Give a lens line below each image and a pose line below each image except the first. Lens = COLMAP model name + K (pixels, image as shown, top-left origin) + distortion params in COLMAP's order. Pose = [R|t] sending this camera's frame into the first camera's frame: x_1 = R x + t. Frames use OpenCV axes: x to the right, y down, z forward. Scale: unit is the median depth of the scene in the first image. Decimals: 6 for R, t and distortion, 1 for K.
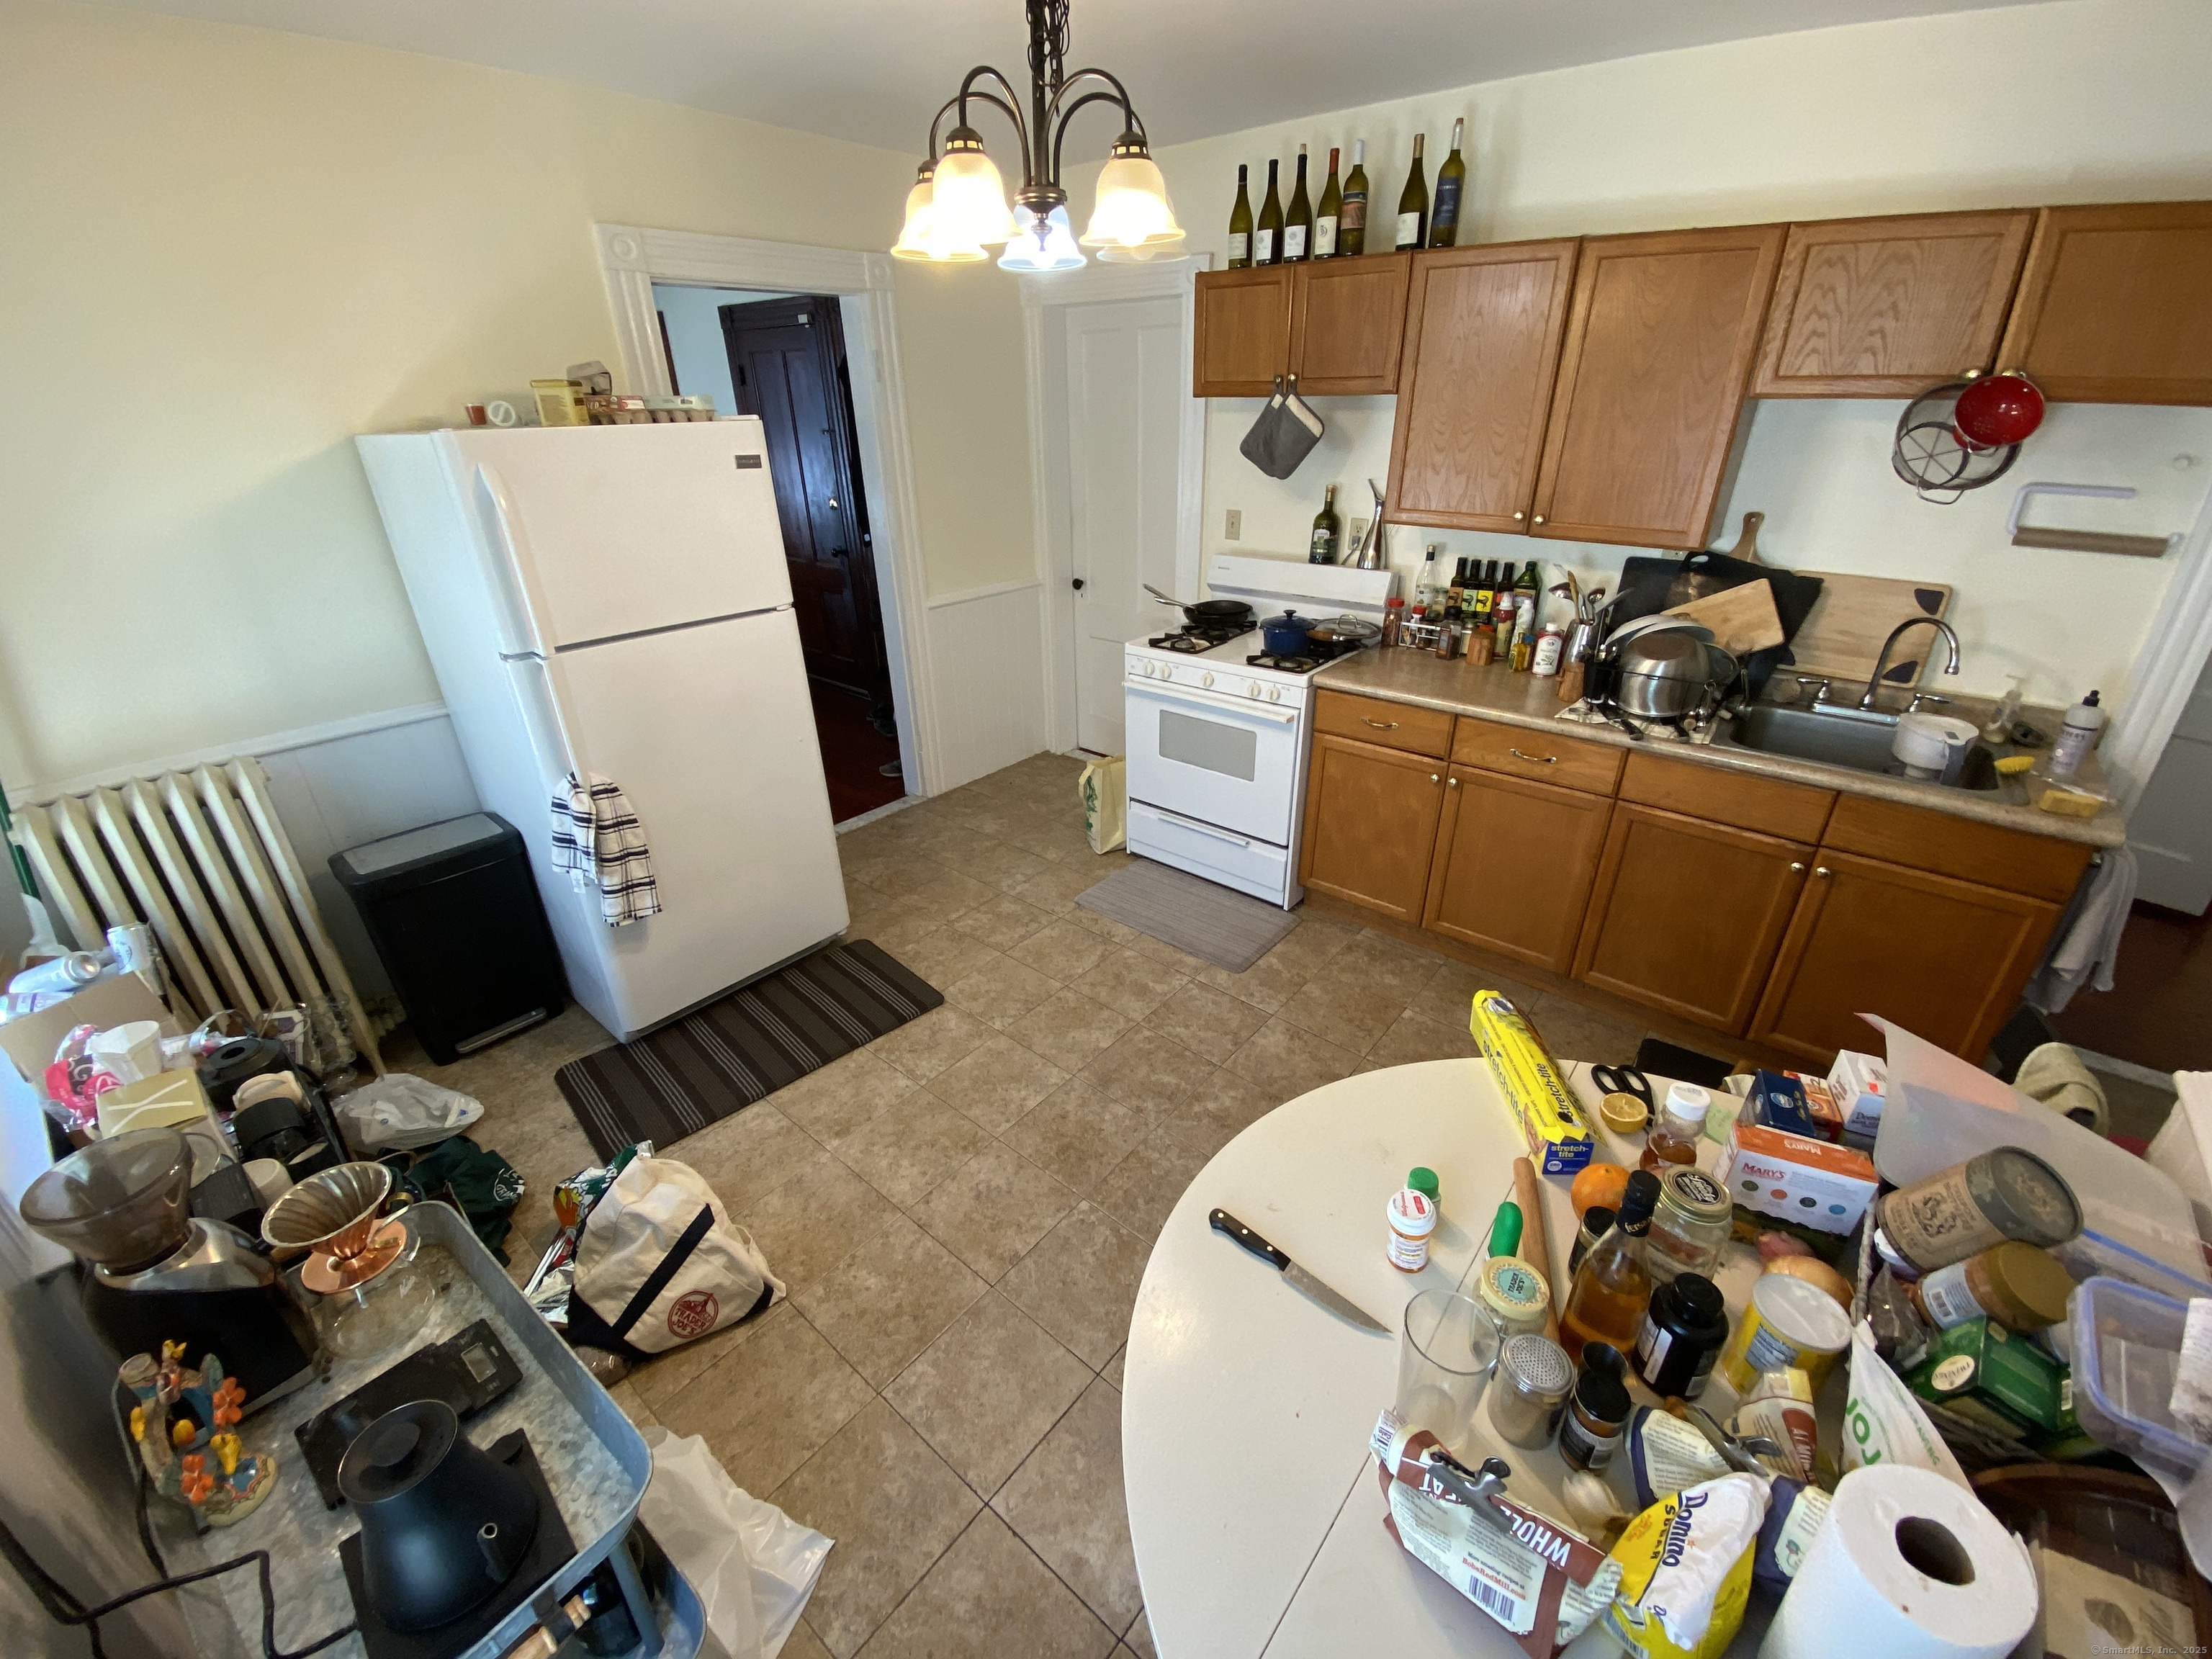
lens RADIAL K [[890.2, 0, 1092.0], [0, 890.2, 828.4], [0, 0, 1]] dist [0.022401, -0.022420]
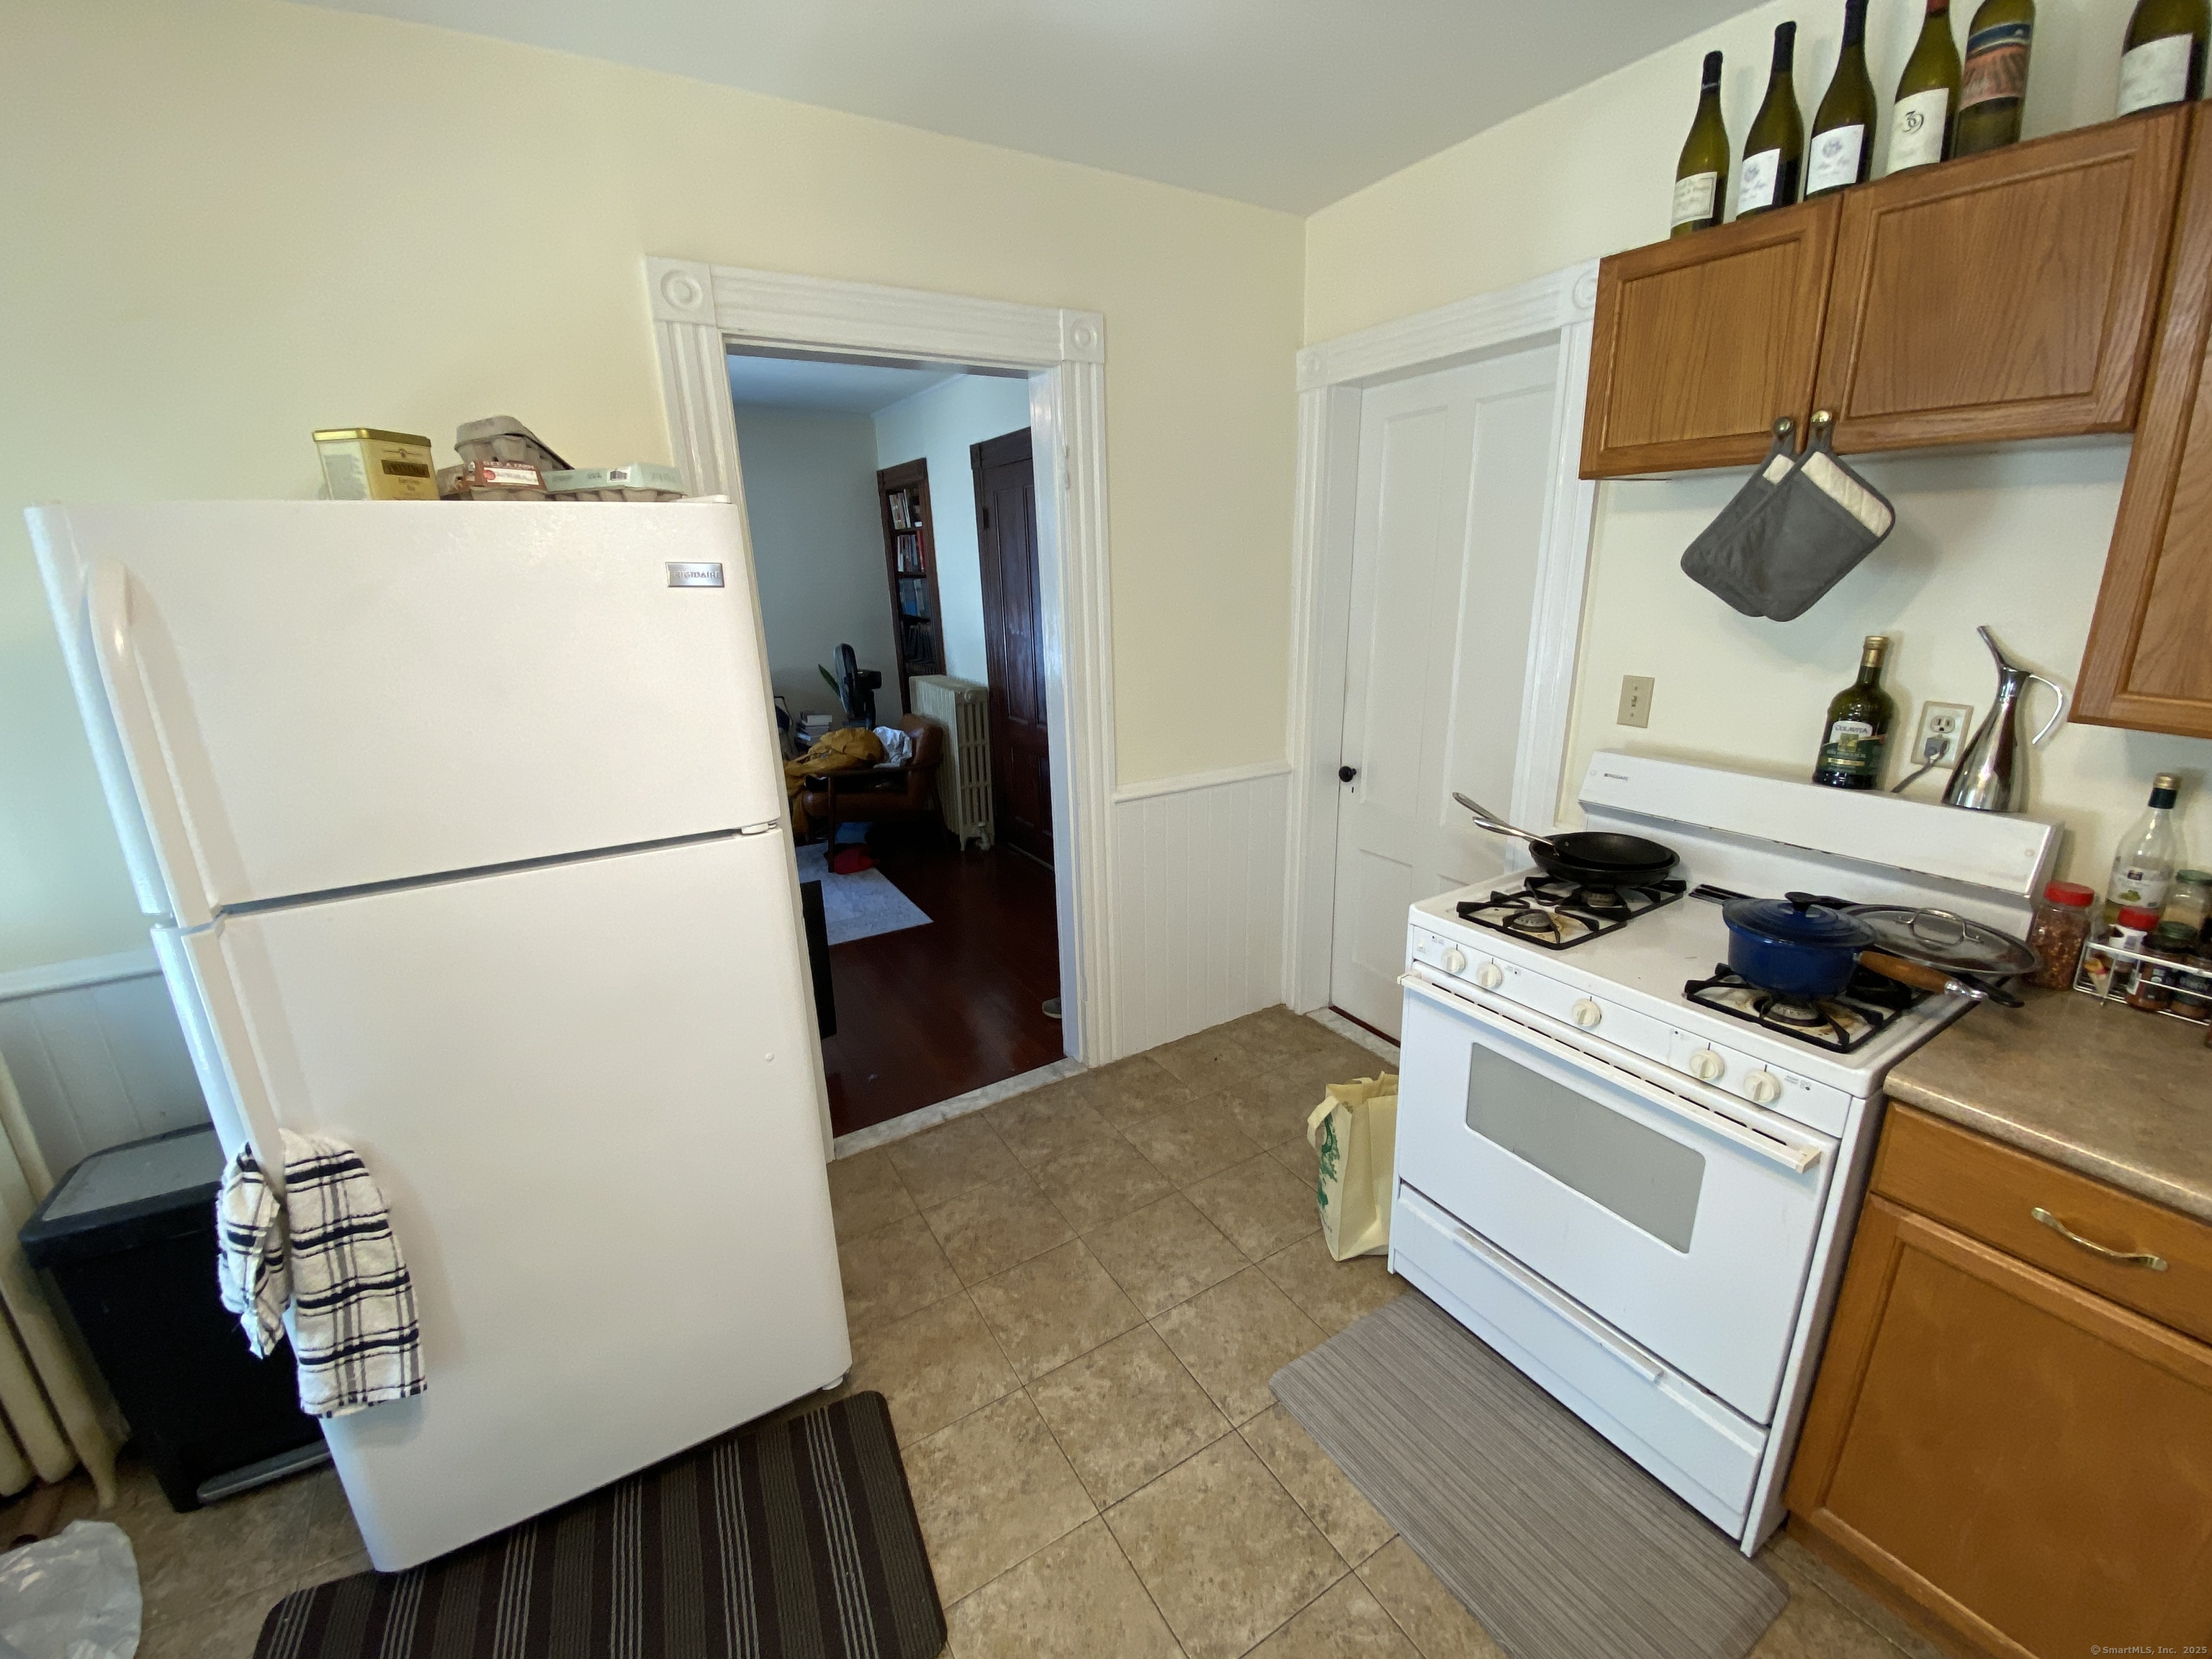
lens RADIAL K [[890.2, 0, 1092.0], [0, 890.2, 828.4], [0, 0, 1]] dist [0.022401, -0.022420]
pose [[0.947192, 0.079967, -0.310536, 0.019560], [-0.128100, 0.982139, -0.137816, -0.164167], [0.293969, 0.170318, 0.940518, 0.448408]]
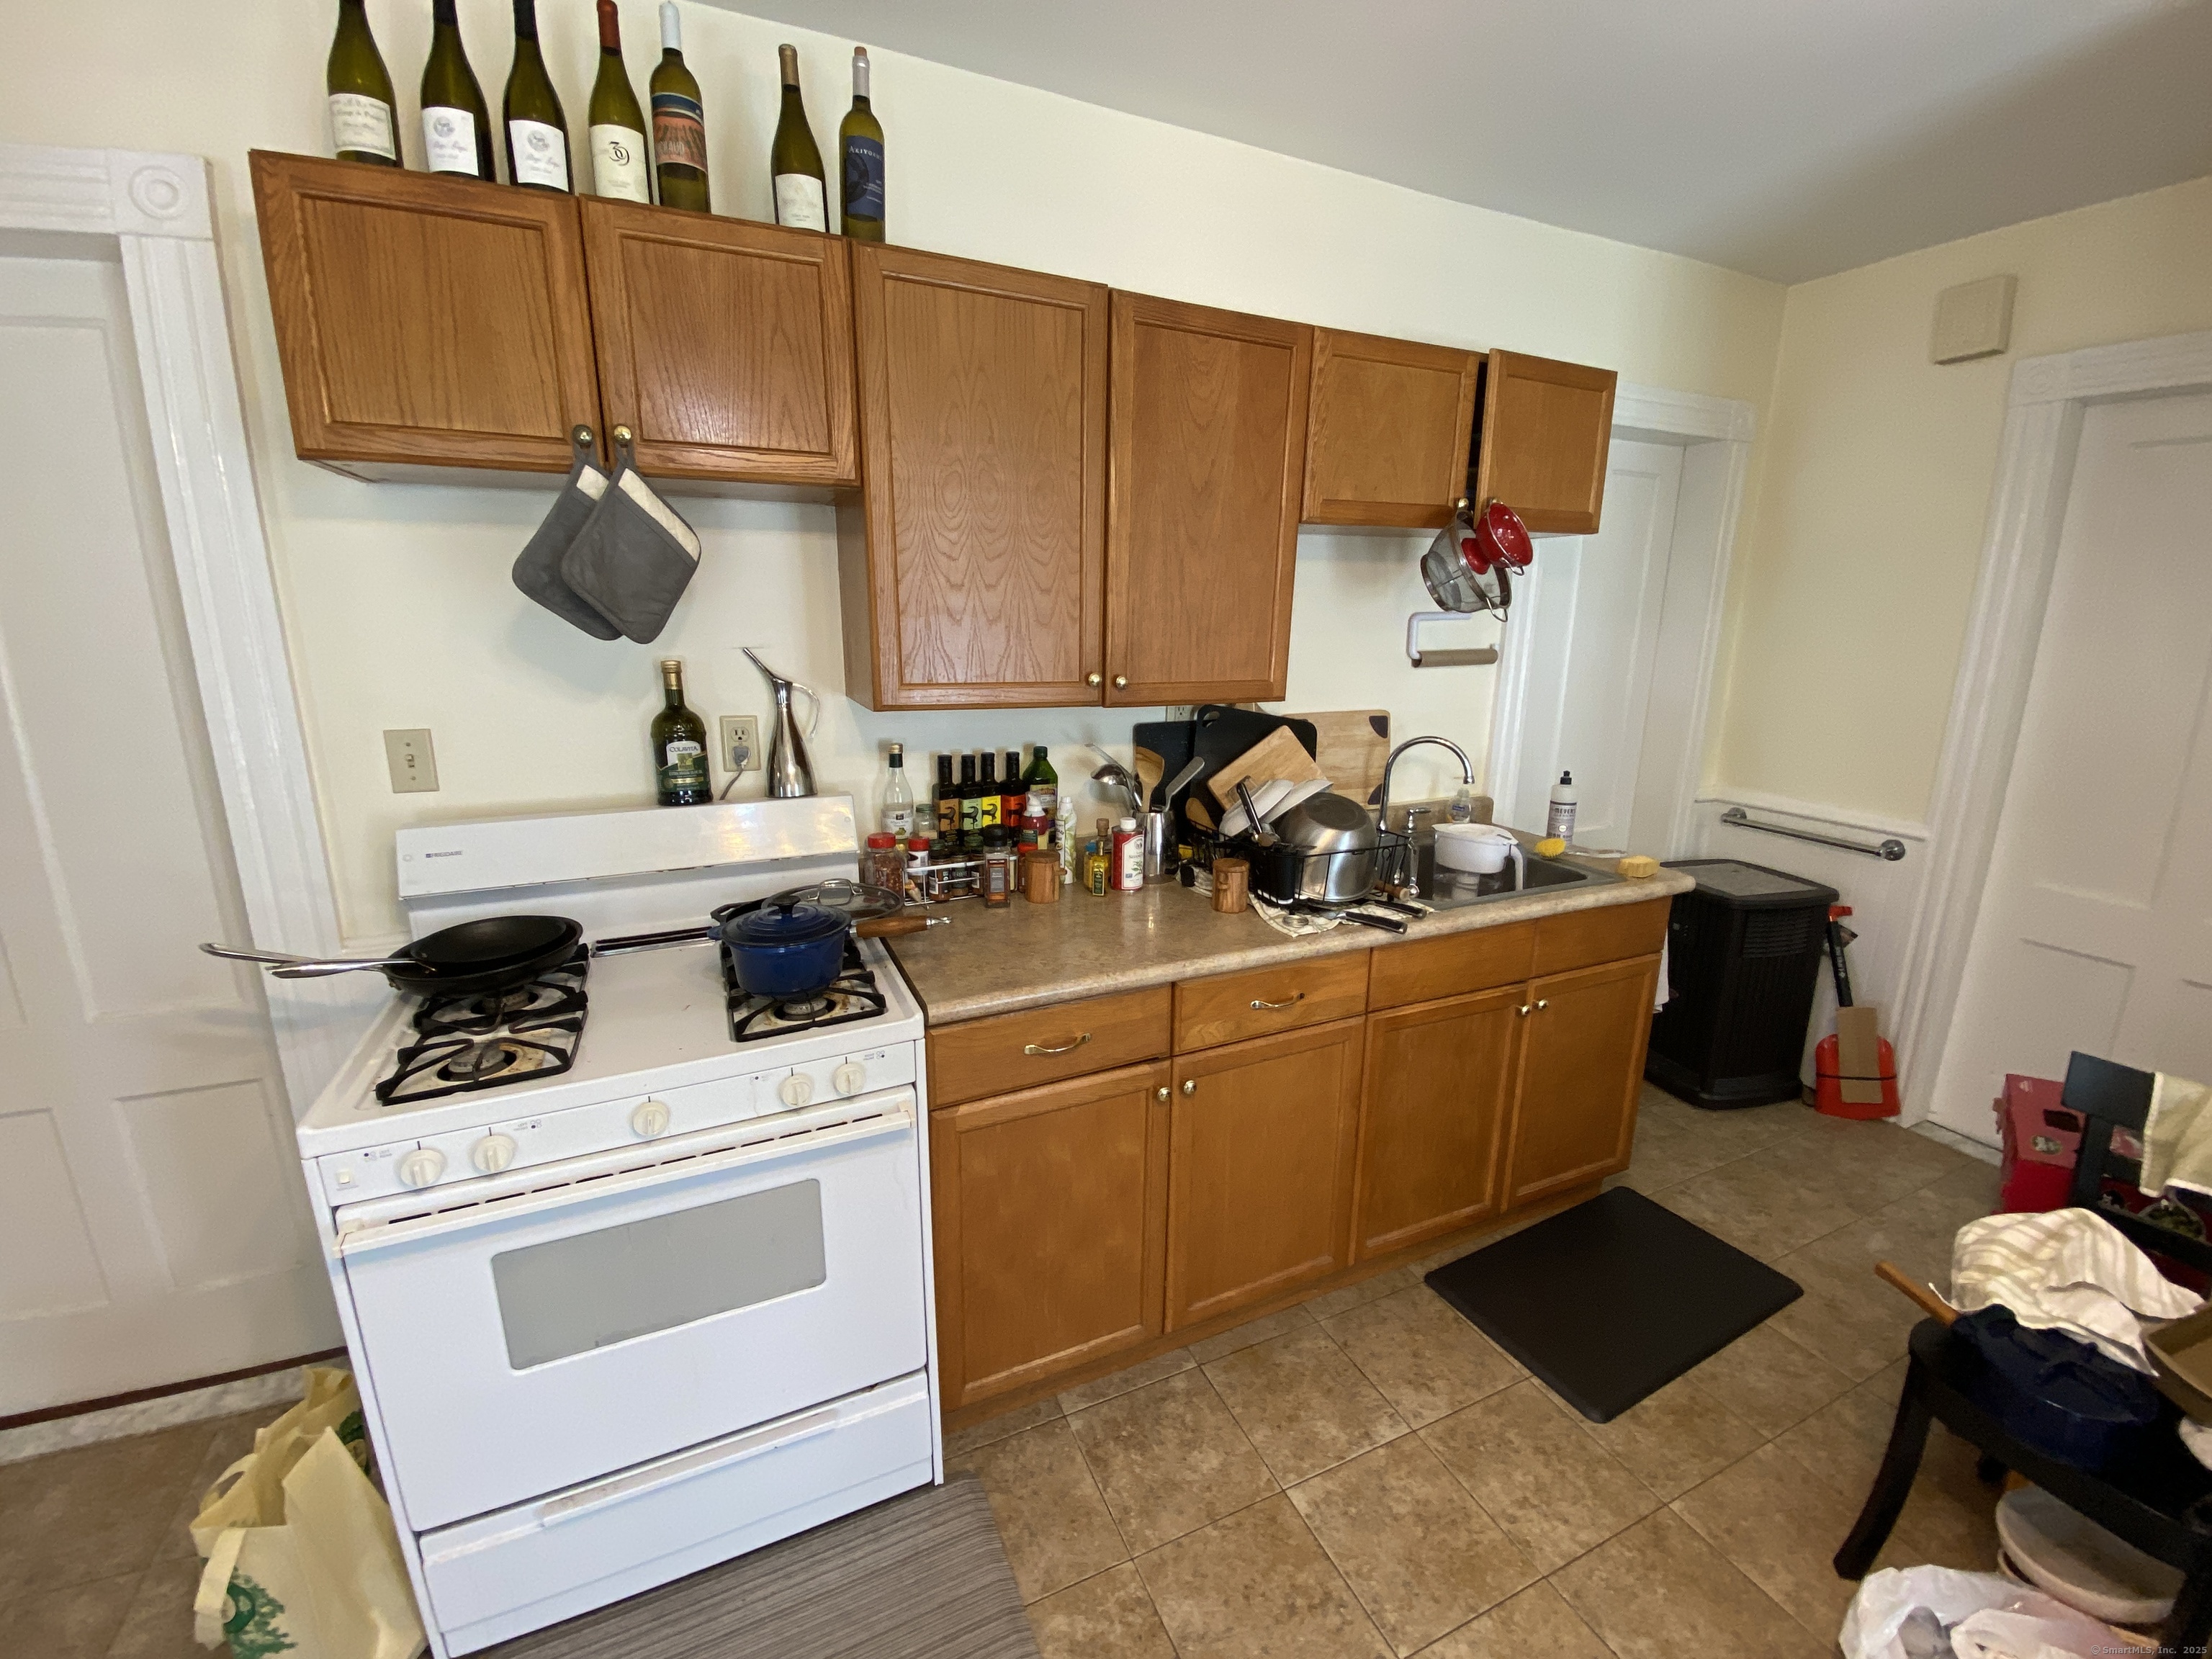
lens RADIAL K [[890.2, 0, 1092.0], [0, 890.2, 828.4], [0, 0, 1]] dist [0.022401, -0.022420]
pose [[0.420571, -0.191097, 0.886906, -0.113366], [0.386781, 0.922045, 0.015257, -0.215784], [-0.820683, 0.336622, 0.461698, 0.615264]]
